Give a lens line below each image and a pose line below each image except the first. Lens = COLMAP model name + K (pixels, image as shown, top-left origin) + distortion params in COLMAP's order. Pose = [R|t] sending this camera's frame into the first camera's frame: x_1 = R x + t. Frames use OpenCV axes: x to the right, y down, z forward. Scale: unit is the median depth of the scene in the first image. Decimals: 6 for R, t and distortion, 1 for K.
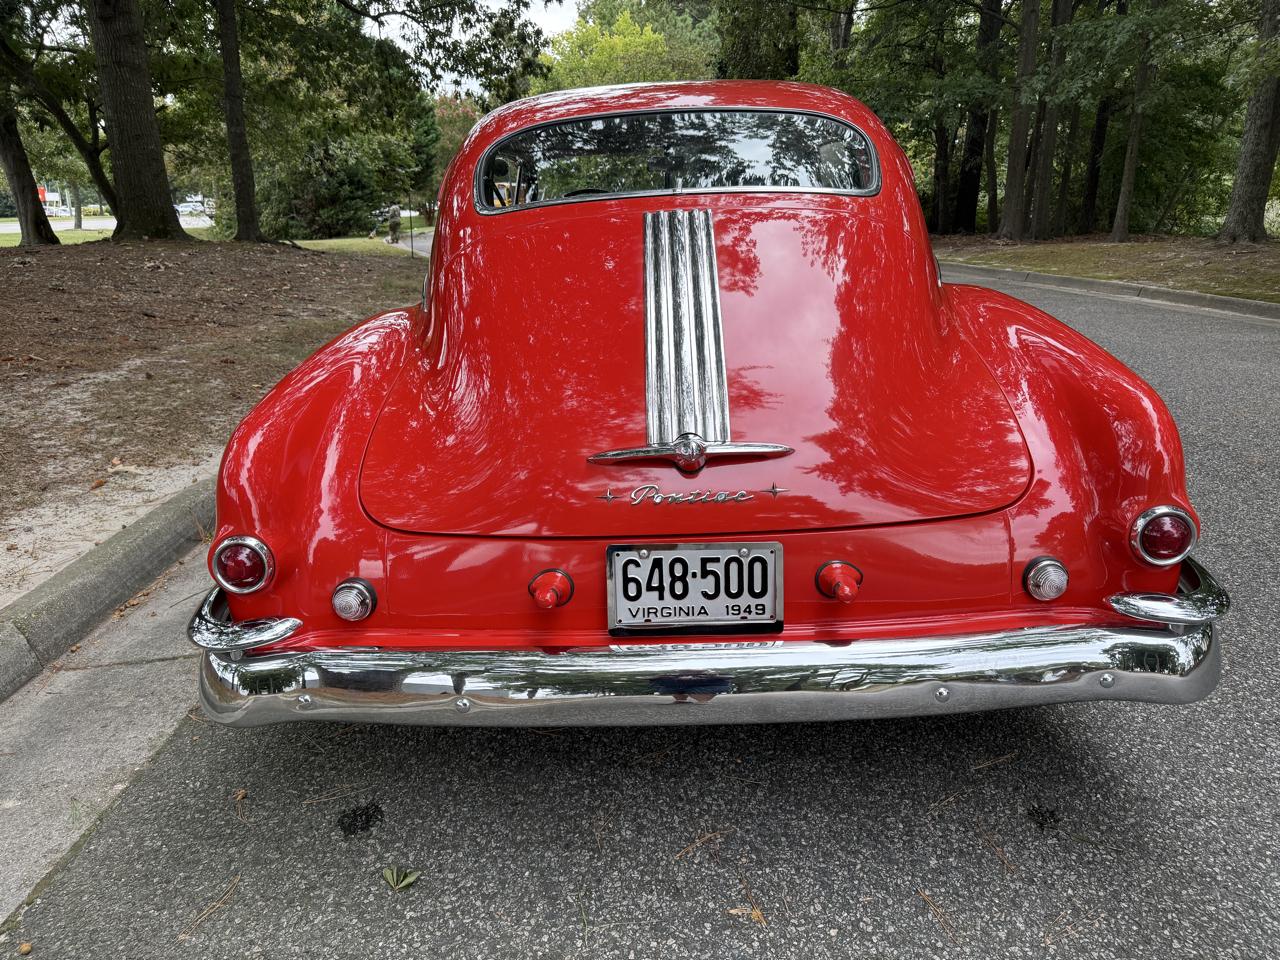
lens RADIAL K [[943.2, 0, 640.0], [0, 943.2, 480.0], [0, 0, 1]] dist [0.023332, -0.002726]
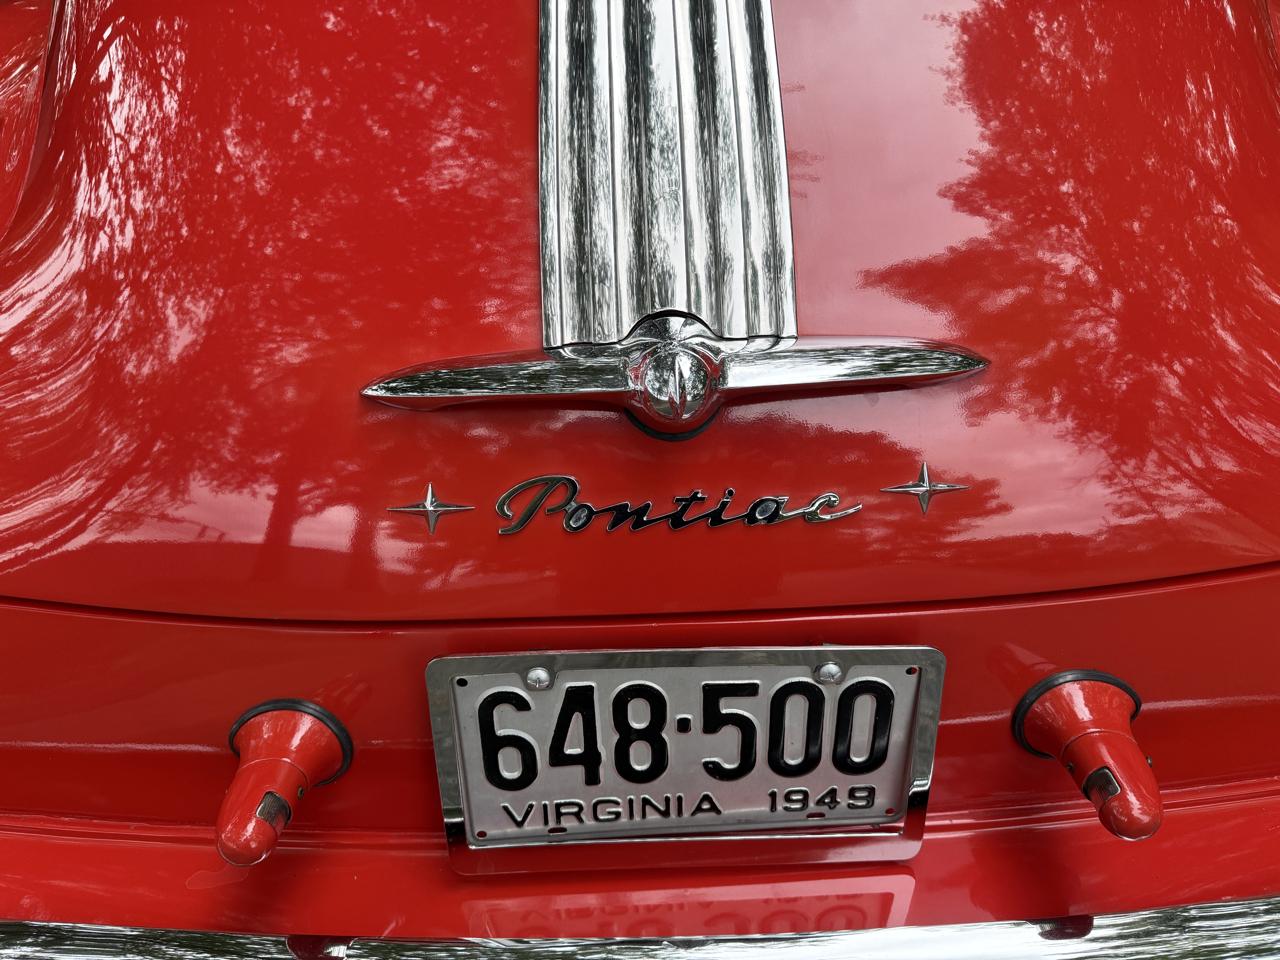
lens RADIAL K [[943.2, 0, 640.0], [0, 943.2, 480.0], [0, 0, 1]] dist [0.023332, -0.002726]
pose [[0.999826, -0.010944, 0.015093, 0.036673], [0.006162, 0.958058, 0.286507, -0.089116], [-0.017595, -0.286365, 0.957959, 0.686020]]
